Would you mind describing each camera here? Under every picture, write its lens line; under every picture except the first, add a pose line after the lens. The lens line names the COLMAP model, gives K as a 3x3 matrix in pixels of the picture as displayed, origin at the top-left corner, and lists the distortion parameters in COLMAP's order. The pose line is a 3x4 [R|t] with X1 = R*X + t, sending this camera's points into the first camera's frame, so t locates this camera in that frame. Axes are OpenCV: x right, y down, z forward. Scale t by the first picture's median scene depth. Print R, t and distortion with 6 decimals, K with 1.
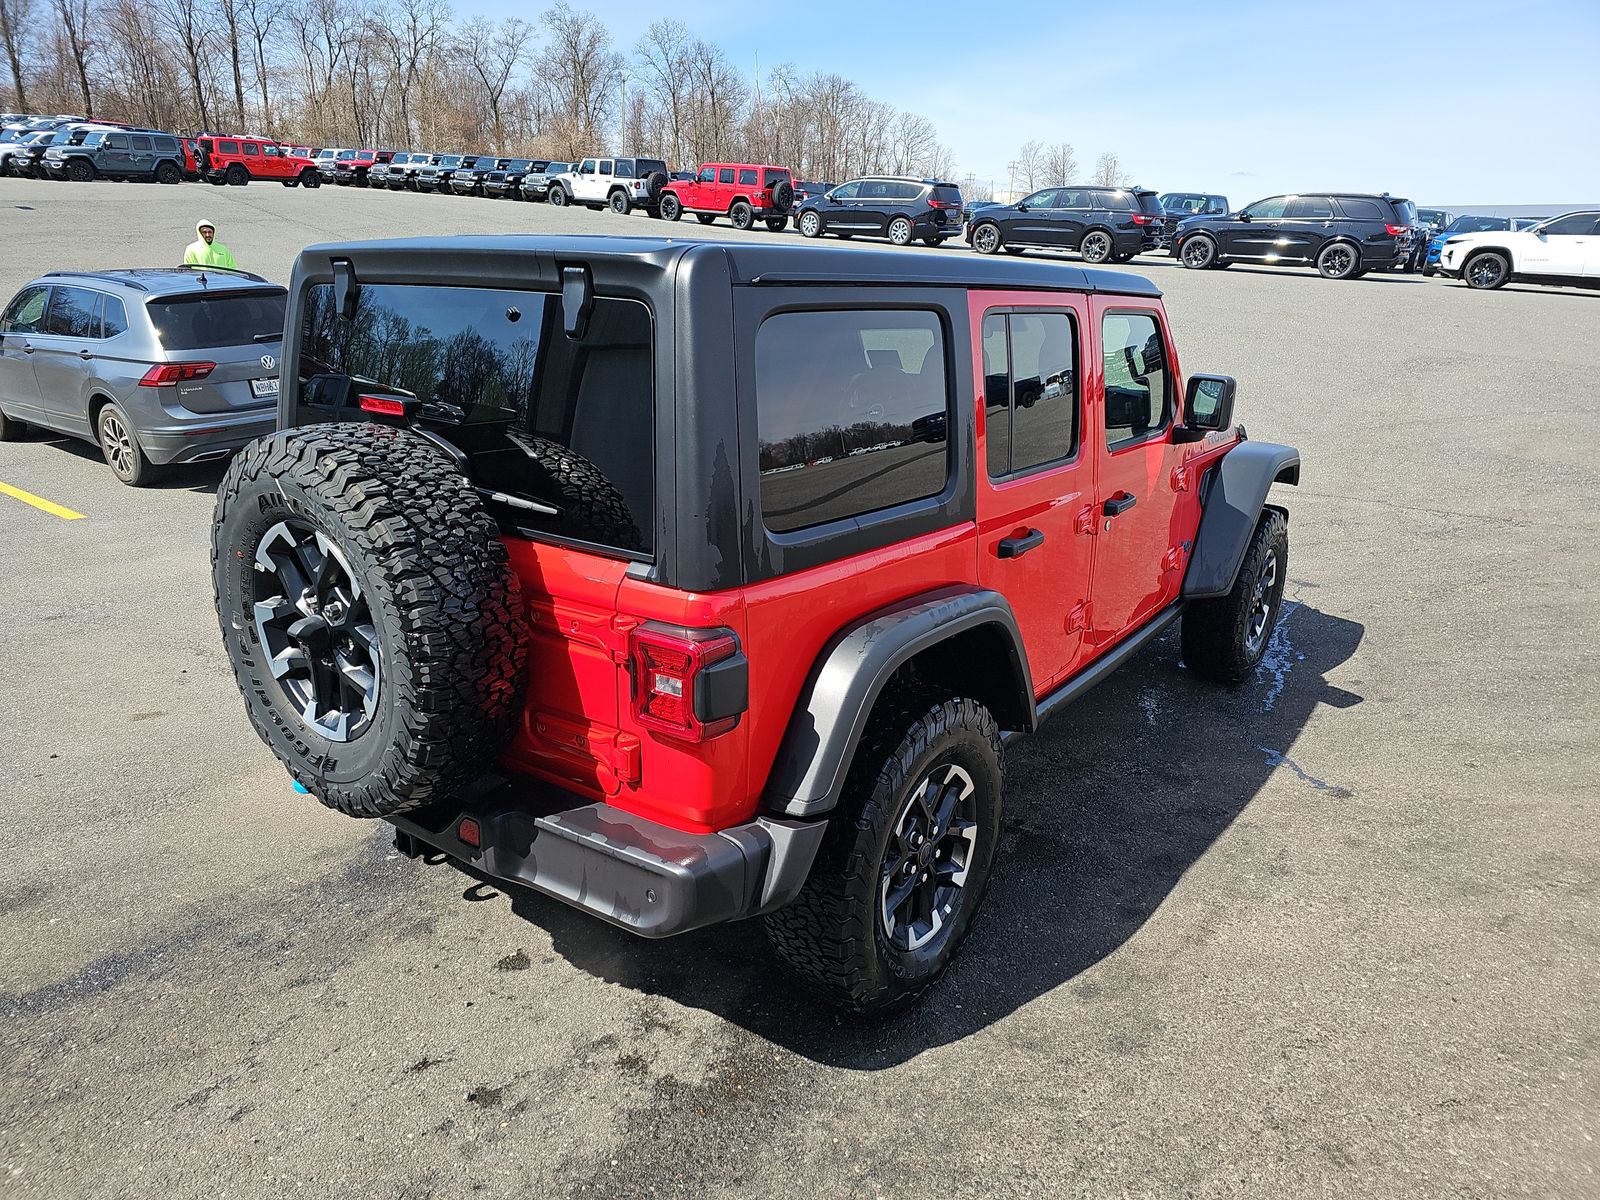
lens RADIAL K [[1068.3, 0, 798.7], [0, 1068.3, 620.4], [0, 0, 1]] dist [0.063986, -0.061566]
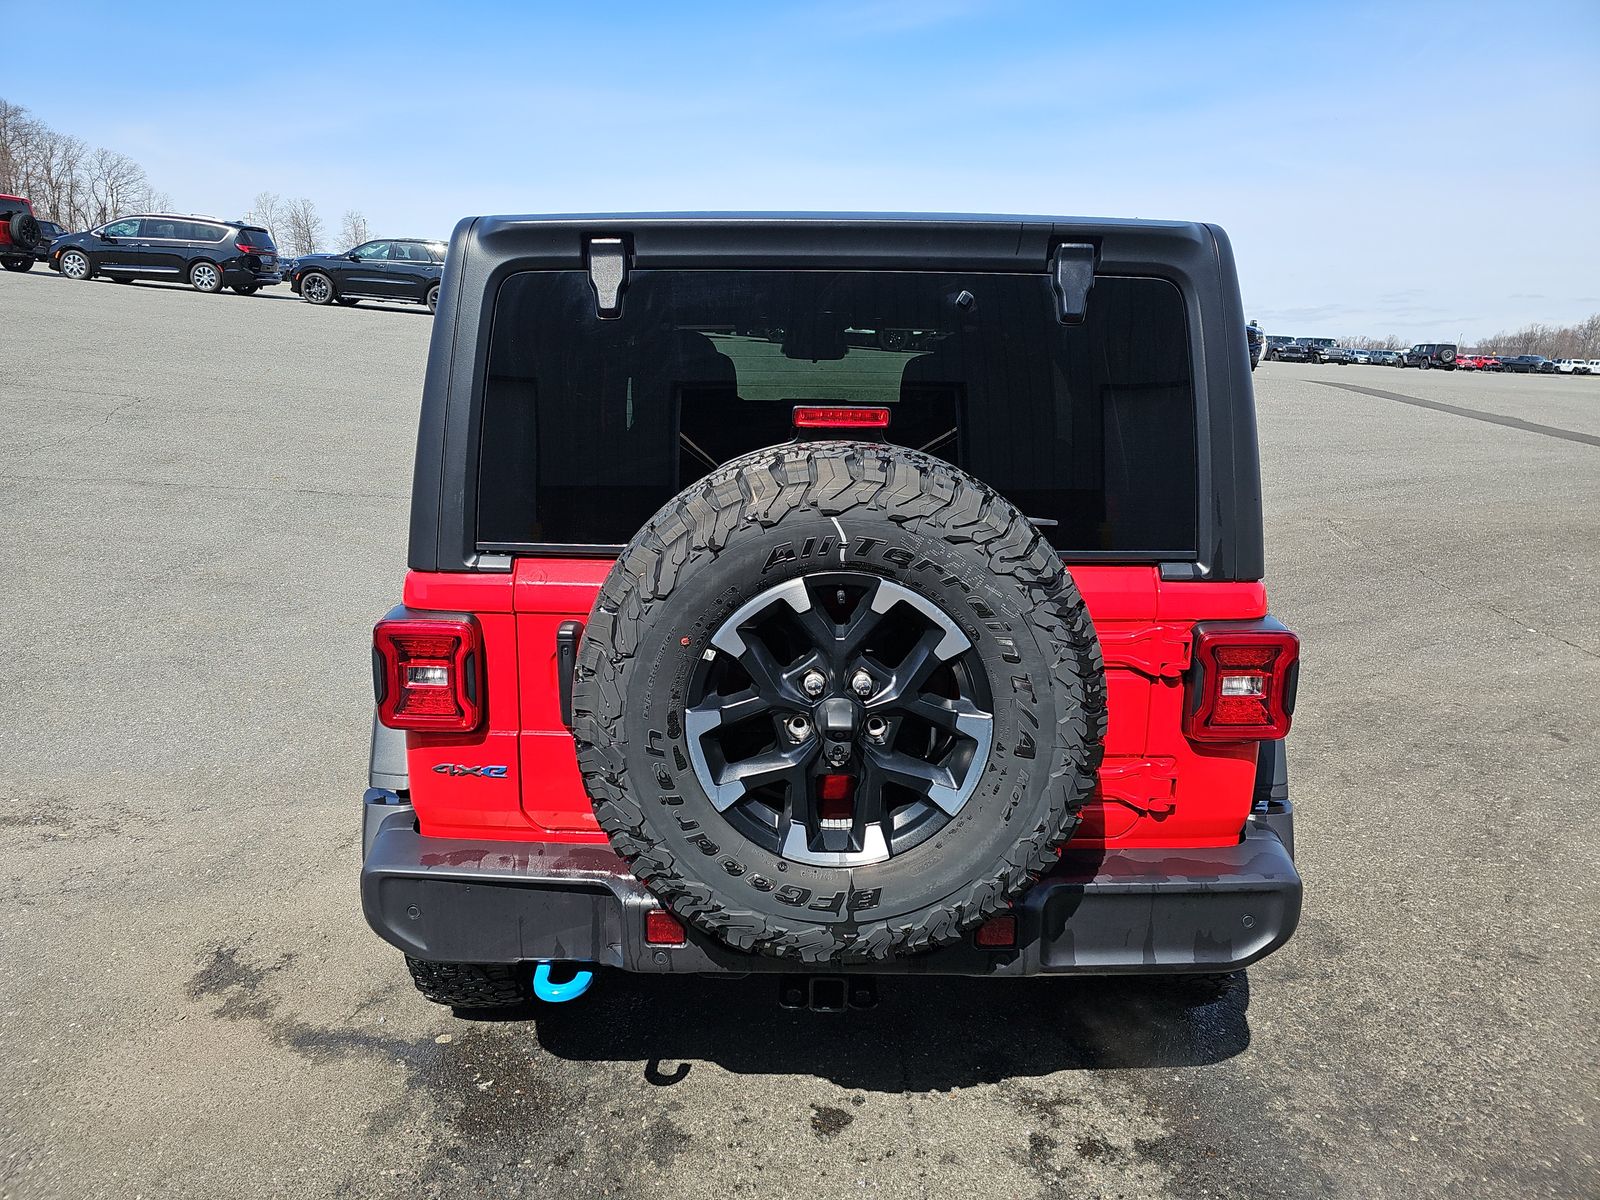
lens RADIAL K [[1074.0, 0, 800.0], [0, 1074.0, 600.0], [0, 0, 1]] dist [0.059062, -0.057455]
pose [[0.794747, -0.145417, 0.589263, -0.622075], [0.186230, 0.982467, -0.008720, -0.048794], [-0.577664, 0.116669, 0.807894, 0.290856]]
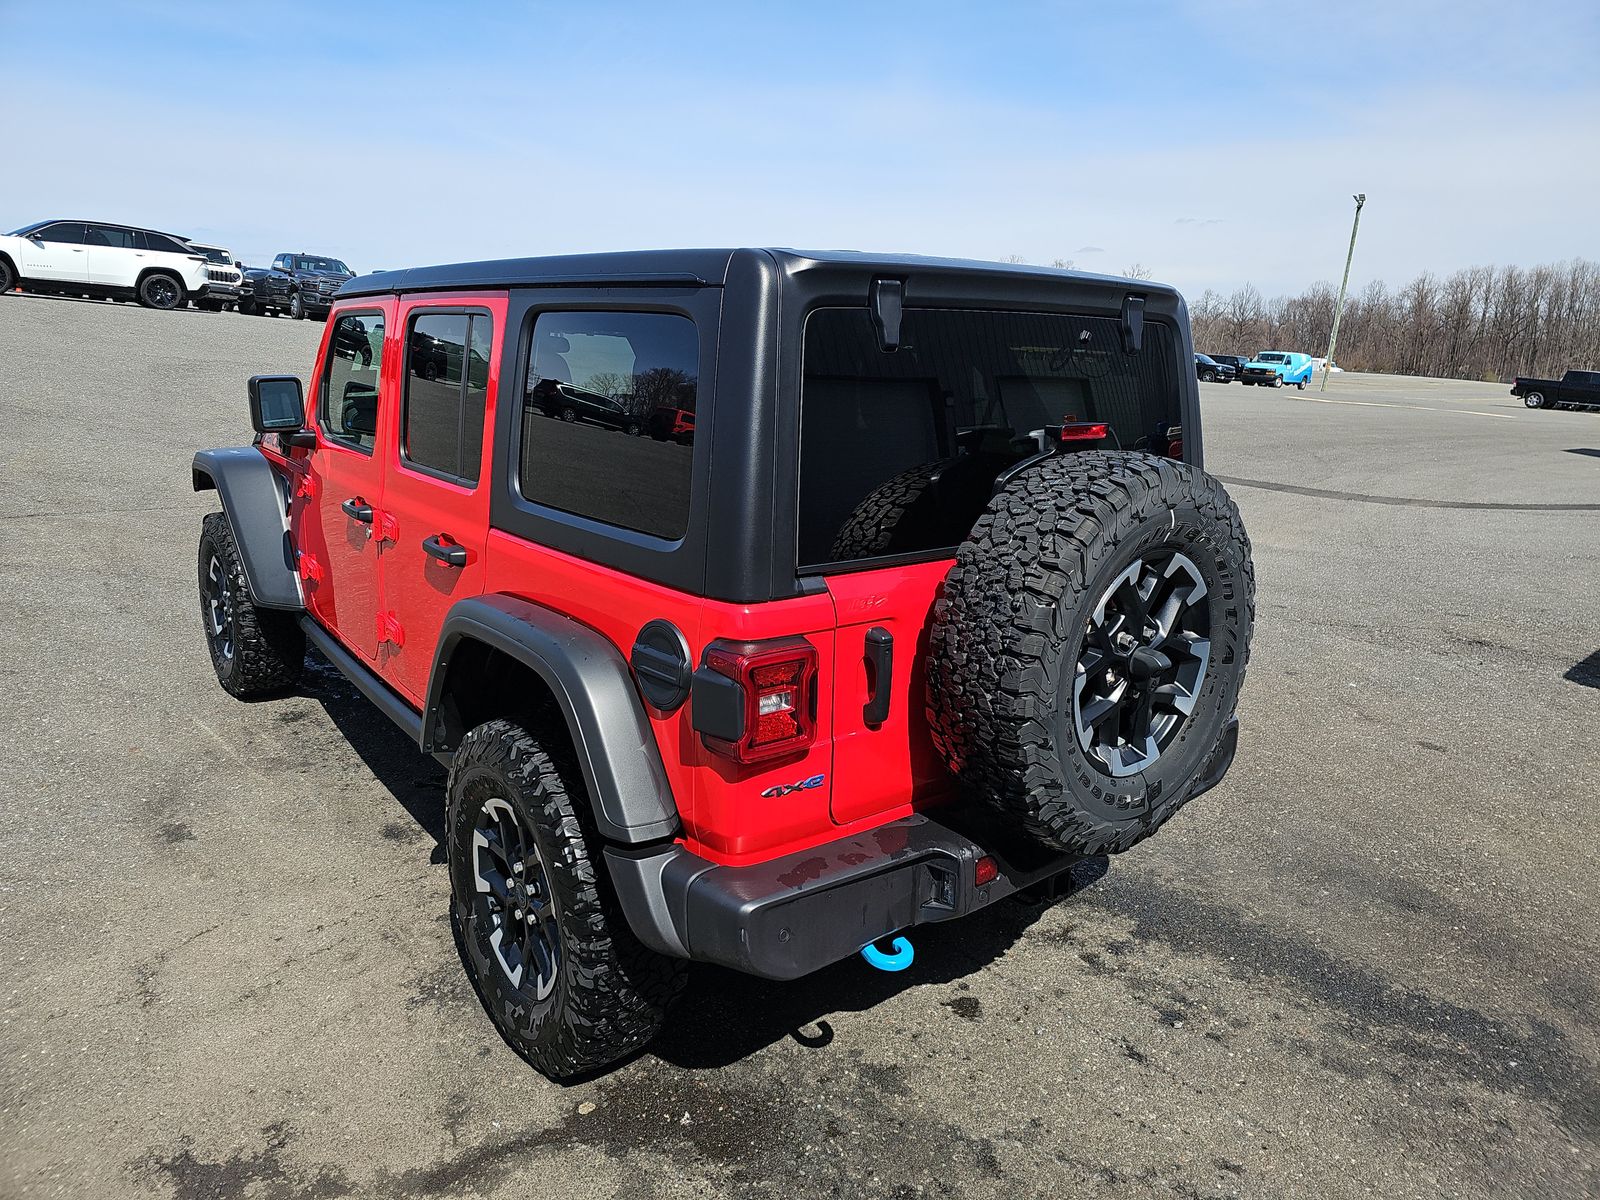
lens RADIAL K [[1060.0, 0, 838.5], [0, 1060.0, 592.6], [0, 0, 1]] dist [0.066779, -0.058634]
pose [[0.210383, -0.243200, 0.946886, -0.982964], [0.267092, 0.946013, 0.183632, -0.210936], [-0.940426, 0.214273, 0.263982, 0.695321]]
